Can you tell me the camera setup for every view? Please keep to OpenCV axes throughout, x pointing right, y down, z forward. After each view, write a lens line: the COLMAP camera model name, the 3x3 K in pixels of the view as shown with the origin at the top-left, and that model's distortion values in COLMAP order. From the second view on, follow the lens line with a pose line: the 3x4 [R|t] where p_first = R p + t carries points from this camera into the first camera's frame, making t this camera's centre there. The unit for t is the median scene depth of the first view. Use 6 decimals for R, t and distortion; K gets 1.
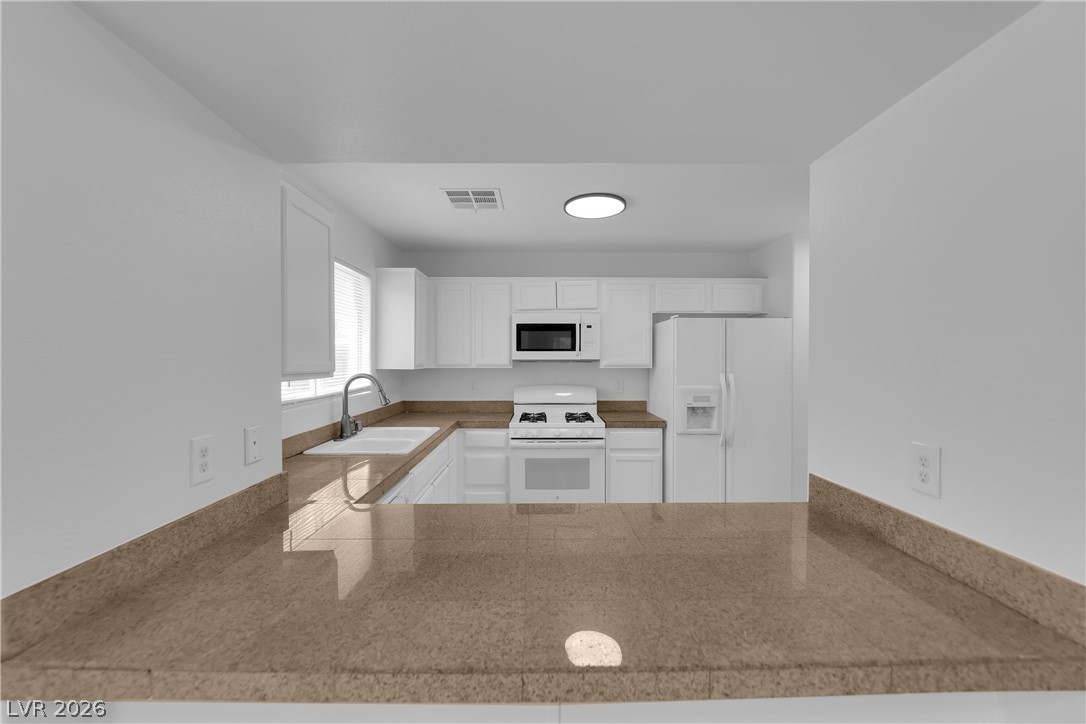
lens RADIAL K [[436.9, 0, 541.4], [0, 436.9, 360.0], [0, 0, 1]] dist [-0.012733, -0.002393]
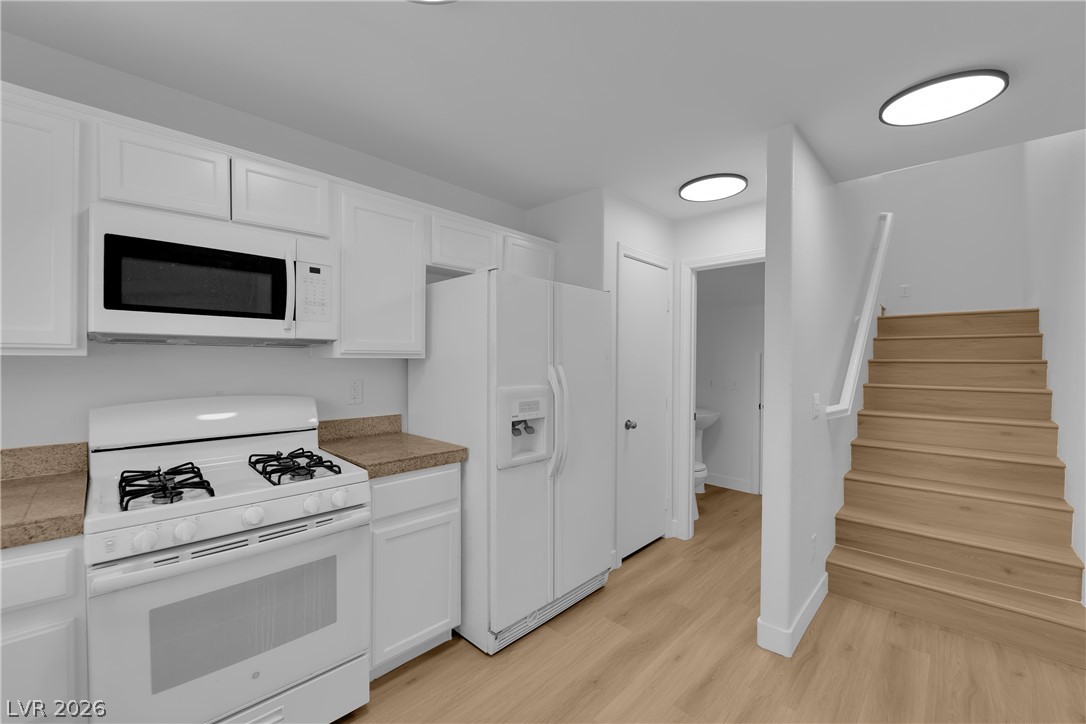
lens RADIAL K [[436.9, 0, 537.6], [0, 436.9, 363.4], [0, 0, 1]] dist [-0.012733, -0.002393]
pose [[0.704303, -0.001103, 0.709899, -0.060370], [-0.004364, 0.999973, 0.005883, 0.022615], [-0.709887, -0.007241, 0.704279, 0.519269]]
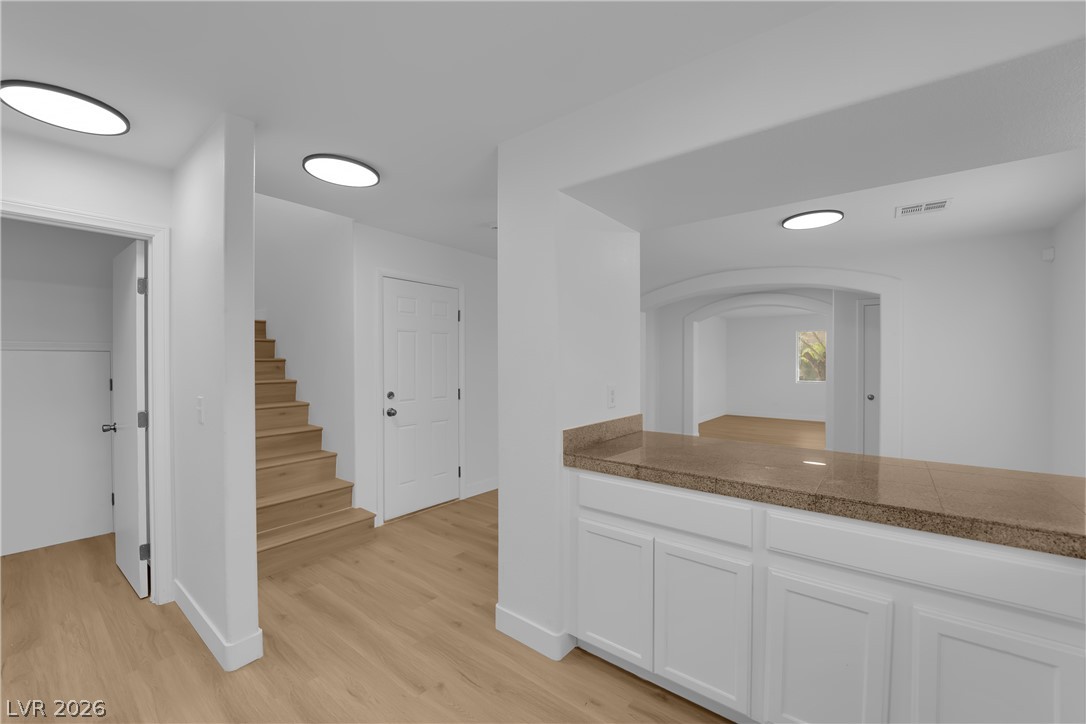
lens RADIAL K [[436.9, 0, 536.6], [0, 436.9, 362.2], [0, 0, 1]] dist [-0.012733, -0.002393]
pose [[-0.767035, -0.001617, 0.641603, -0.067755], [0.003529, 0.999971, 0.006738, 0.020148], [-0.641595, 0.007432, -0.767007, 0.877495]]
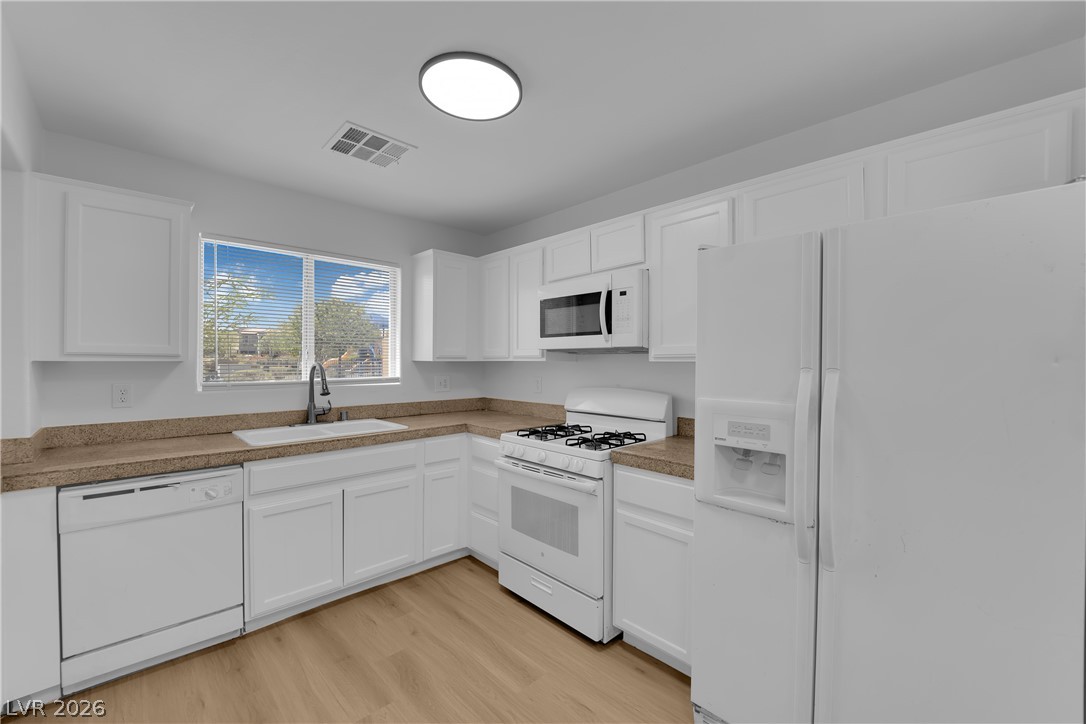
lens RADIAL K [[436.9, 0, 539.7], [0, 436.9, 362.9], [0, 0, 1]] dist [-0.012733, -0.002393]
pose [[0.683324, 0.003228, -0.730109, 0.502254], [-0.004454, 0.999990, 0.000252, 0.022505], [0.730102, 0.003080, 0.683331, 0.525196]]
